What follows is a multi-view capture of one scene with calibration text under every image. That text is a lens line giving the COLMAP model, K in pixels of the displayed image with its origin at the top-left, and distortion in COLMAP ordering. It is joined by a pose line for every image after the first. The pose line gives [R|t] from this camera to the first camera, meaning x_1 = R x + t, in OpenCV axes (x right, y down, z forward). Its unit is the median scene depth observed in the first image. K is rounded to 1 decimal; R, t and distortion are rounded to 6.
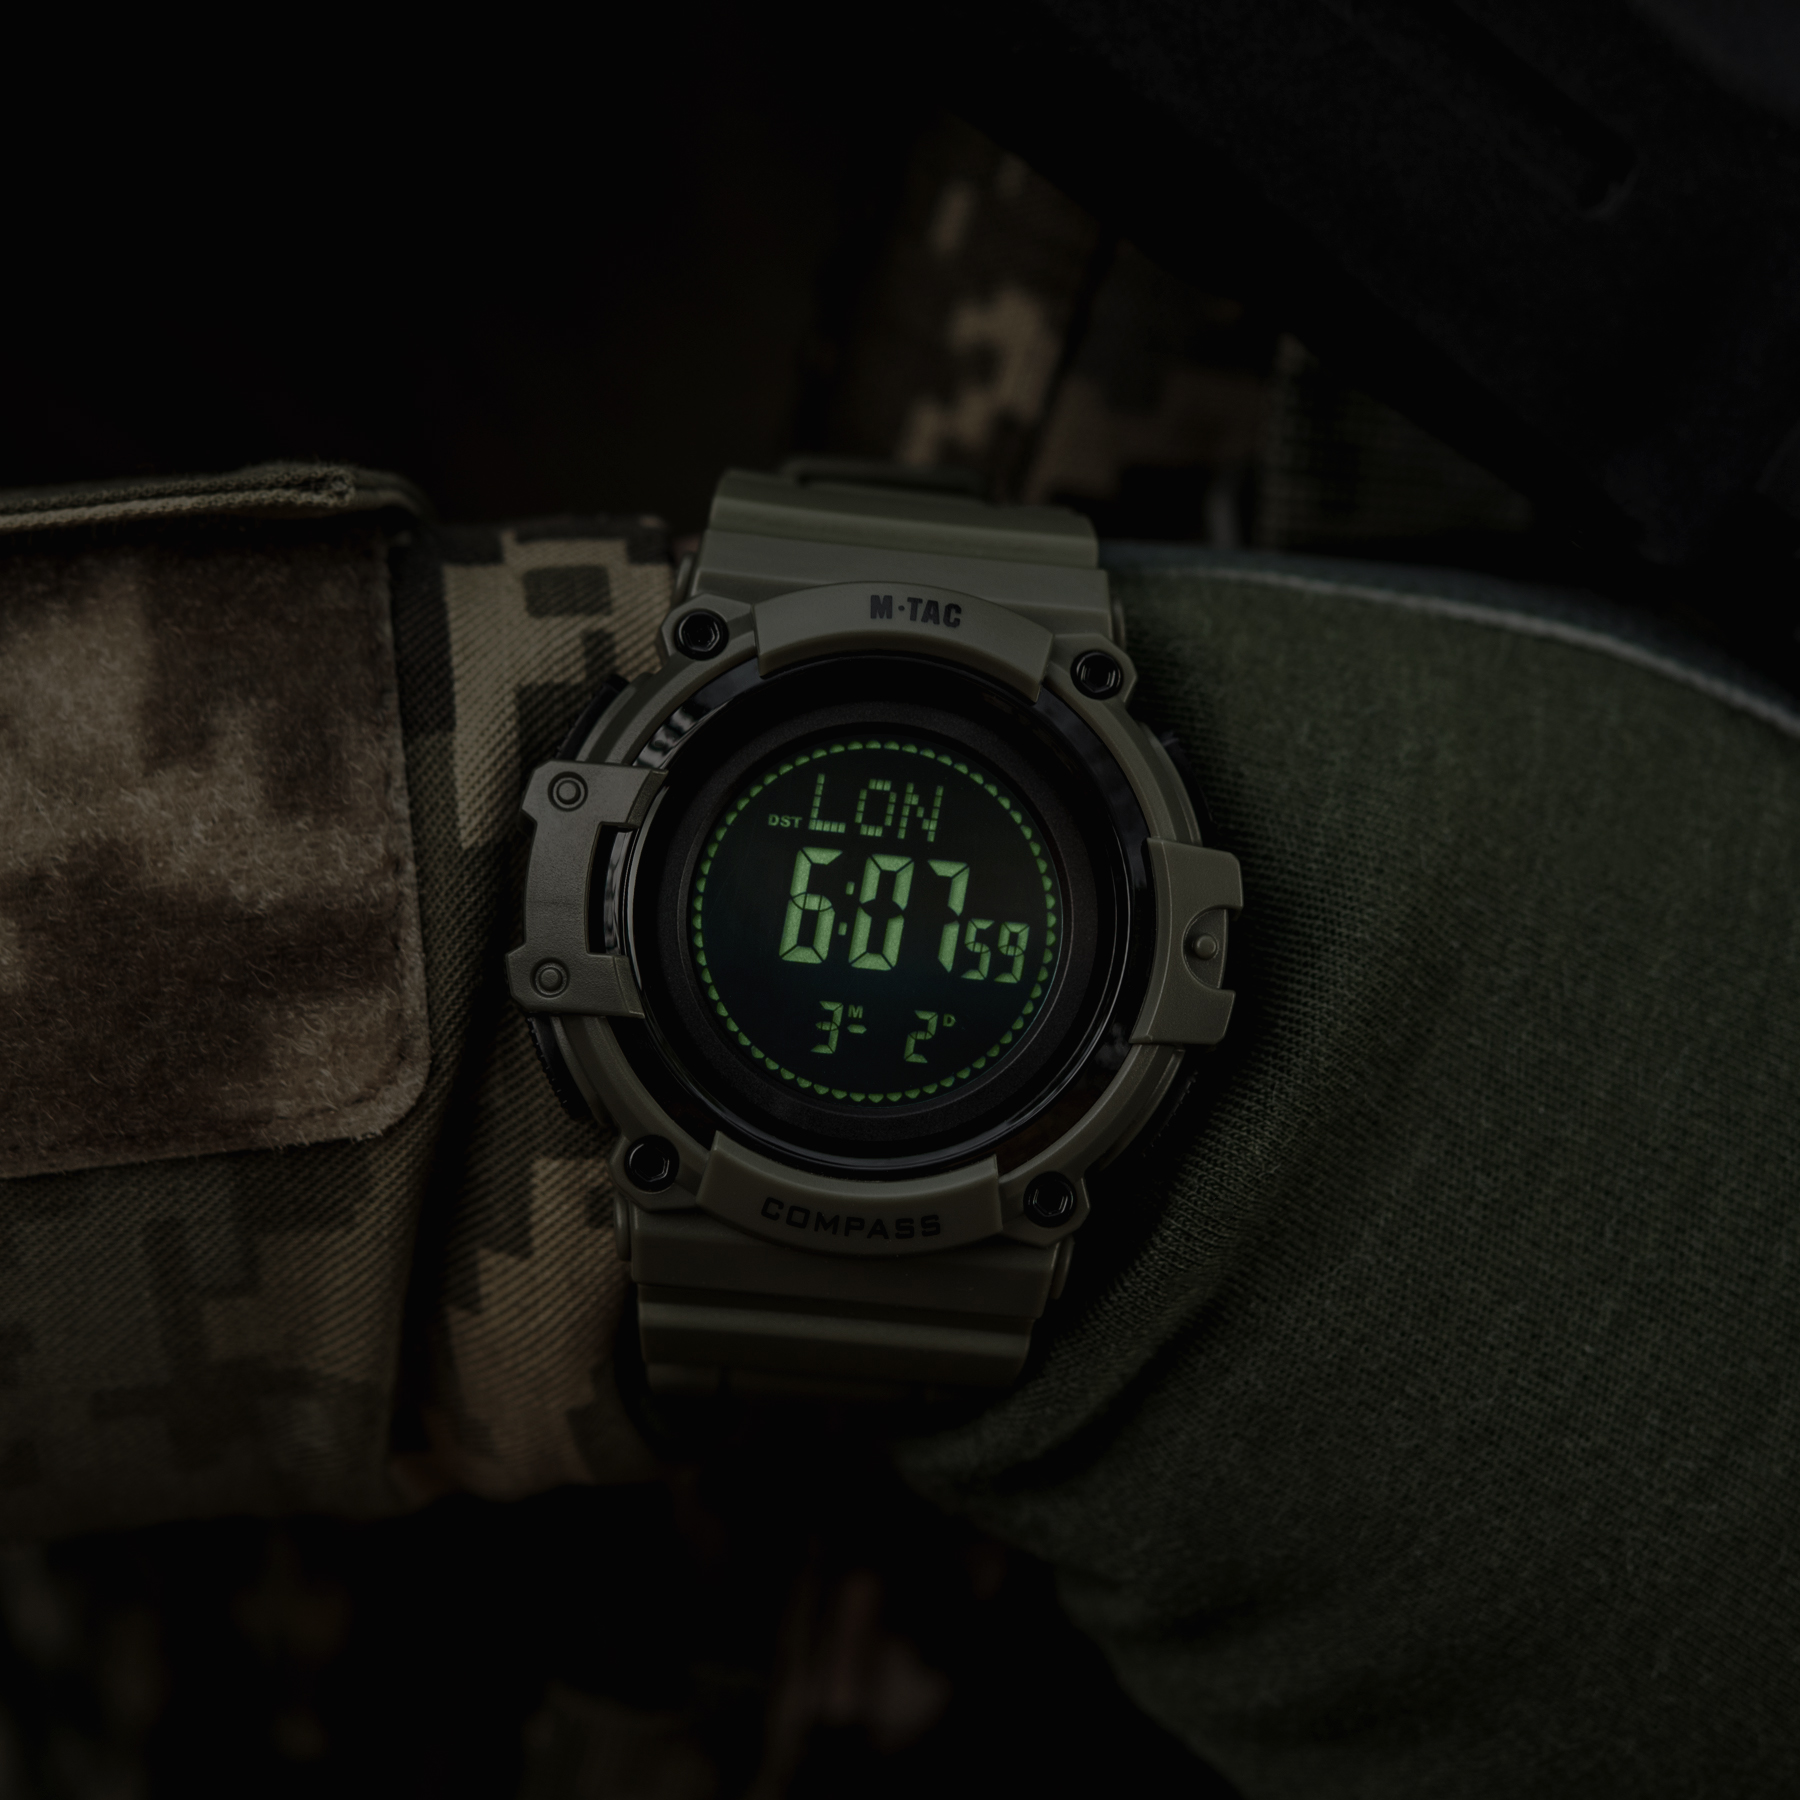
lens RADIAL K [[5774.3, 0, 900.0], [0, 5774.3, 900.0], [0, 0, 1]] dist [-0.038356, -2.835172]
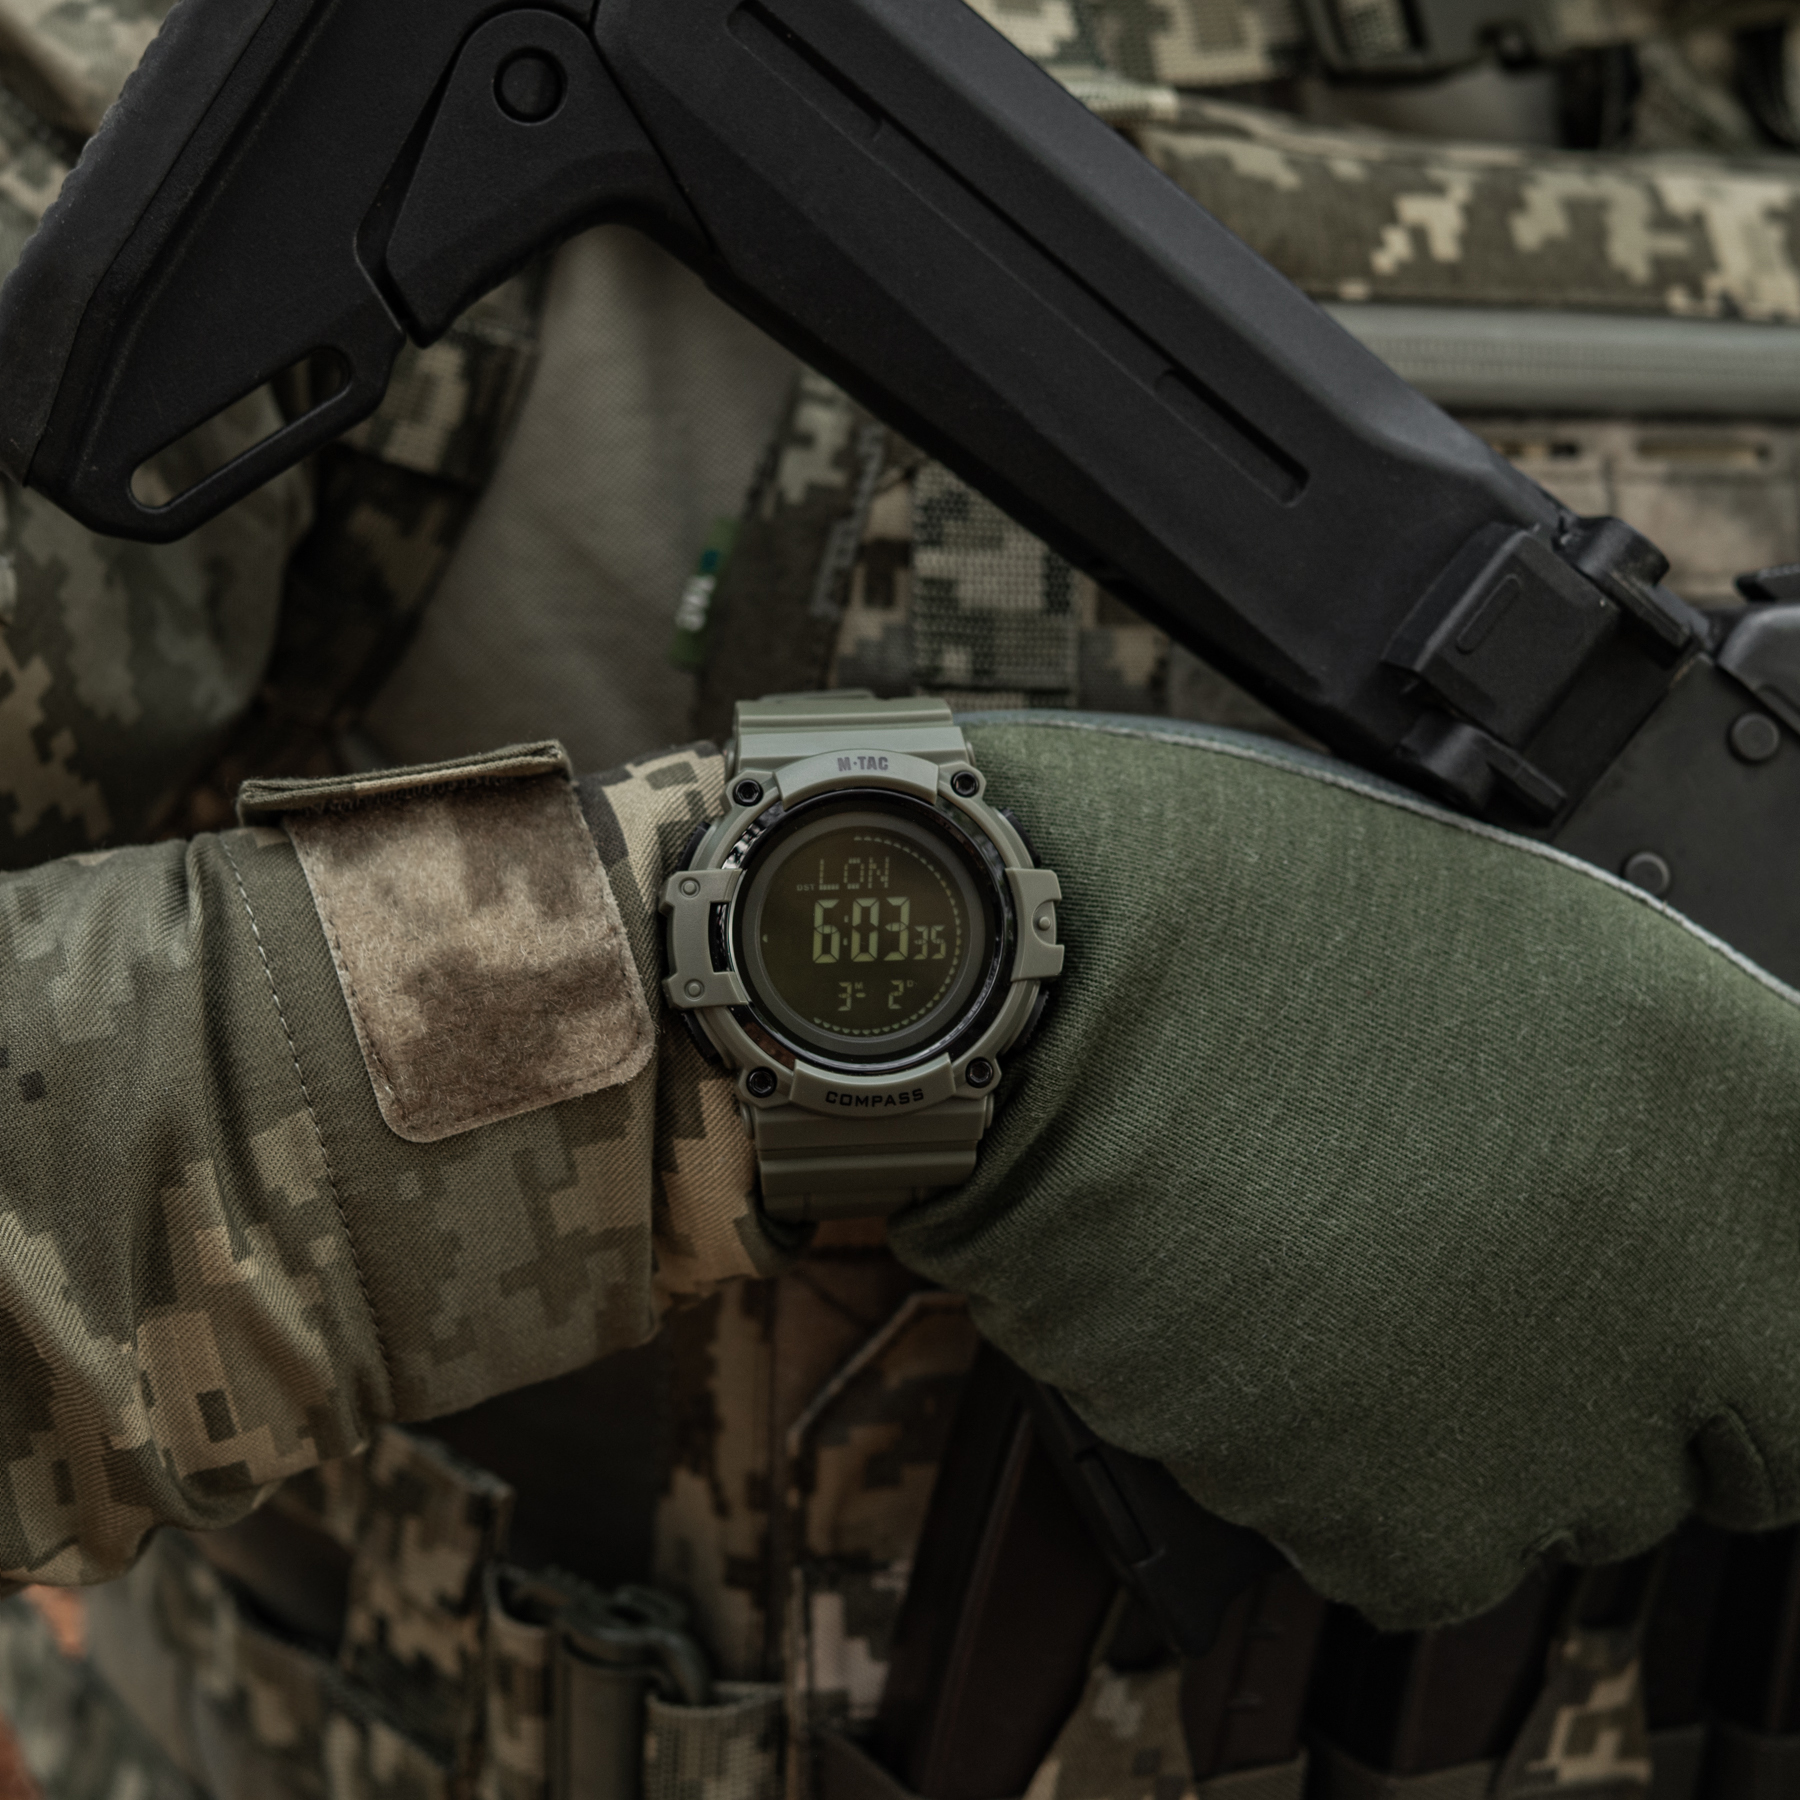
lens RADIAL K [[6329.9, 0, 900.0], [0, 6329.9, 900.0], [0, 0, 1]] dist [0.130207, -0.061080]
pose [[0.988552, -0.135200, 0.066983, -0.124822], [0.135623, 0.990759, -0.001787, -0.002079], [-0.066123, 0.010851, 0.997752, -0.993356]]
